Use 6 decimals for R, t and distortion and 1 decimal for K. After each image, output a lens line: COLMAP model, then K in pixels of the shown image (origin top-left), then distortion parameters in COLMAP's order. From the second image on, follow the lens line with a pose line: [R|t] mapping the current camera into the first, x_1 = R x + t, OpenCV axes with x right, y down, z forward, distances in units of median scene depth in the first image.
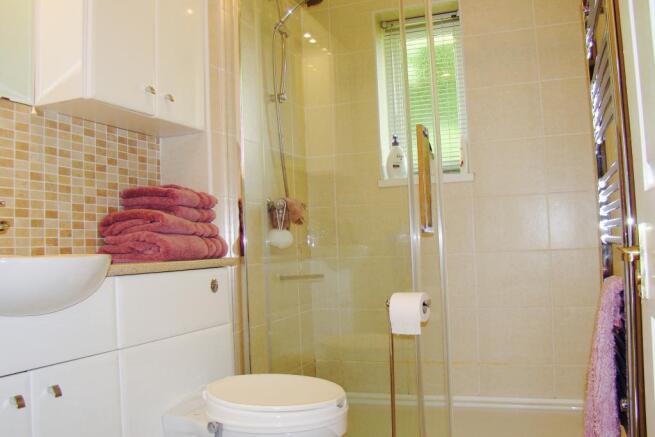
lens RADIAL K [[589.6, 0, 327.5], [0, 589.6, 218.5], [0, 0, 1]] dist [-0.175406, 0.082093]
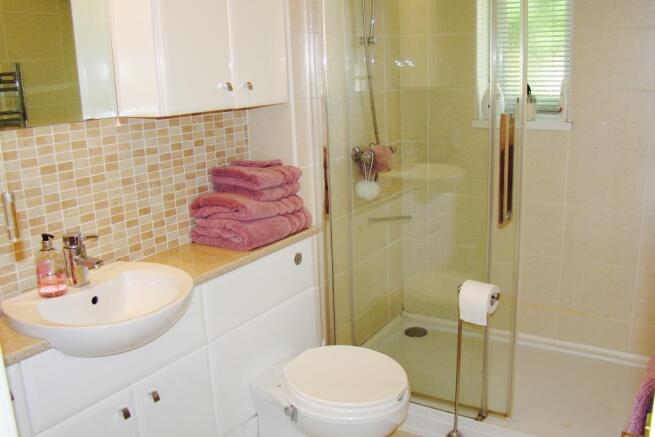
lens RADIAL K [[589.6, 0, 327.5], [0, 589.6, 218.5], [0, 0, 1]] dist [-0.175406, 0.082093]
pose [[0.980455, 0.049712, -0.190357, 0.065581], [0.005990, 0.959559, 0.281443, -0.273976], [0.196650, -0.277082, 0.940507, 0.011783]]
